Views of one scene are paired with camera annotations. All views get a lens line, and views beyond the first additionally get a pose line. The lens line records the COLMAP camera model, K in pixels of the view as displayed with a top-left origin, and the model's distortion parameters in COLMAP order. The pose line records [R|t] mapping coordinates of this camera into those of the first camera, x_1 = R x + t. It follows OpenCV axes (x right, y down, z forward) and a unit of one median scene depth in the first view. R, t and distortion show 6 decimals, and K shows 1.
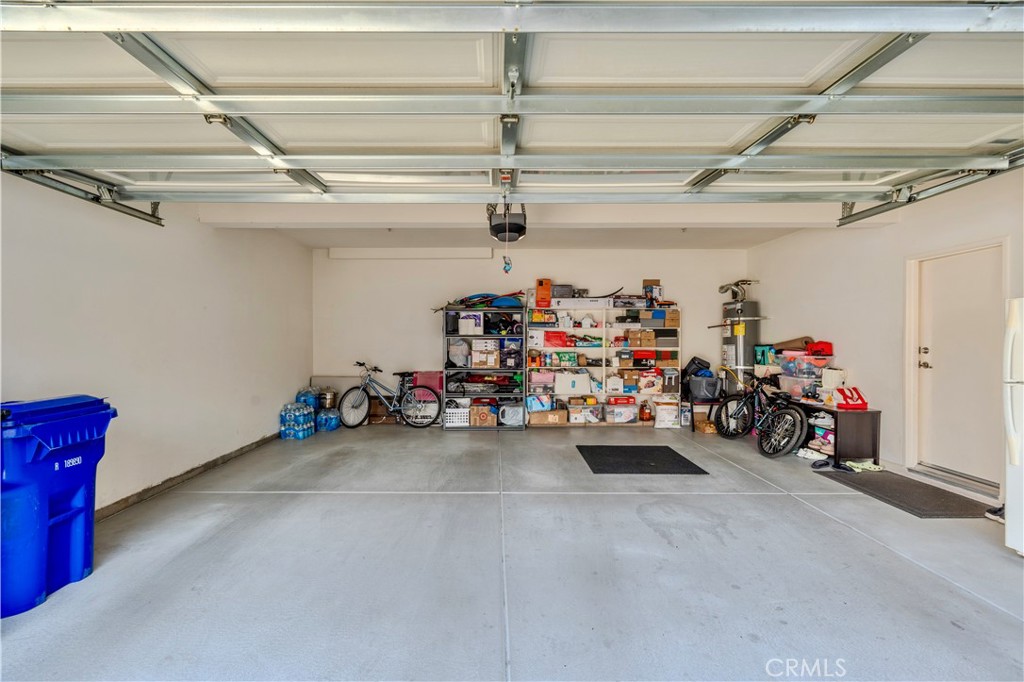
lens RADIAL K [[444.7, 0, 505.2], [0, 444.7, 338.4], [0, 0, 1]] dist [-0.005046, -0.000005]
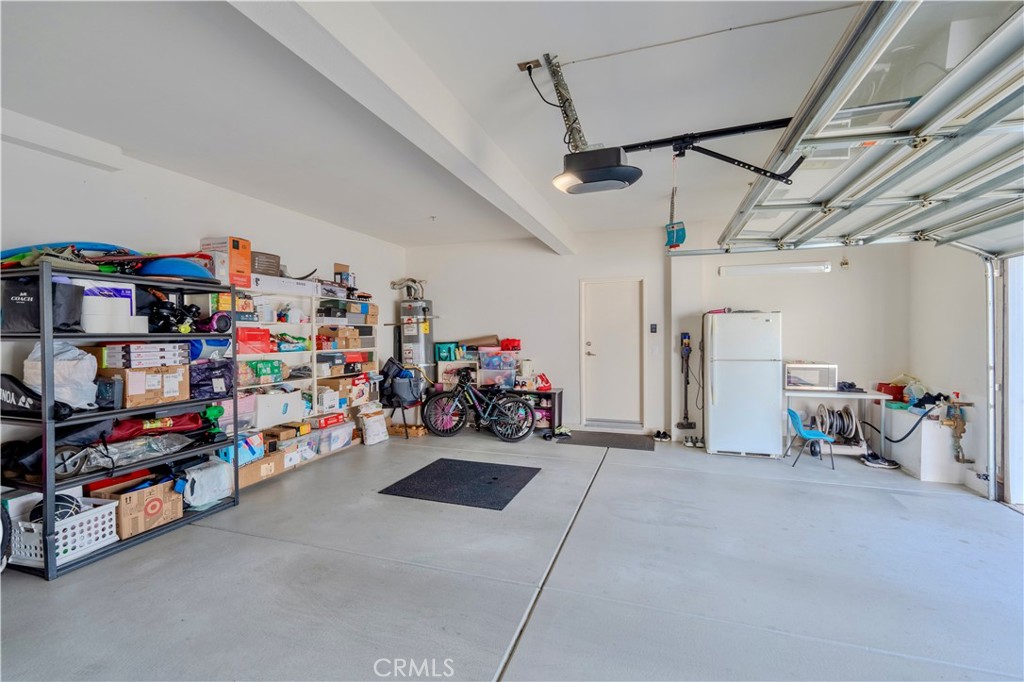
lens RADIAL K [[444.7, 0, 508.0], [0, 444.7, 337.0], [0, 0, 1]] dist [-0.005046, -0.000005]
pose [[0.345217, -0.010226, 0.938467, -0.349557], [0.005325, 0.999946, 0.008936, -0.006665], [-0.938508, 0.001913, 0.345253, 0.470507]]
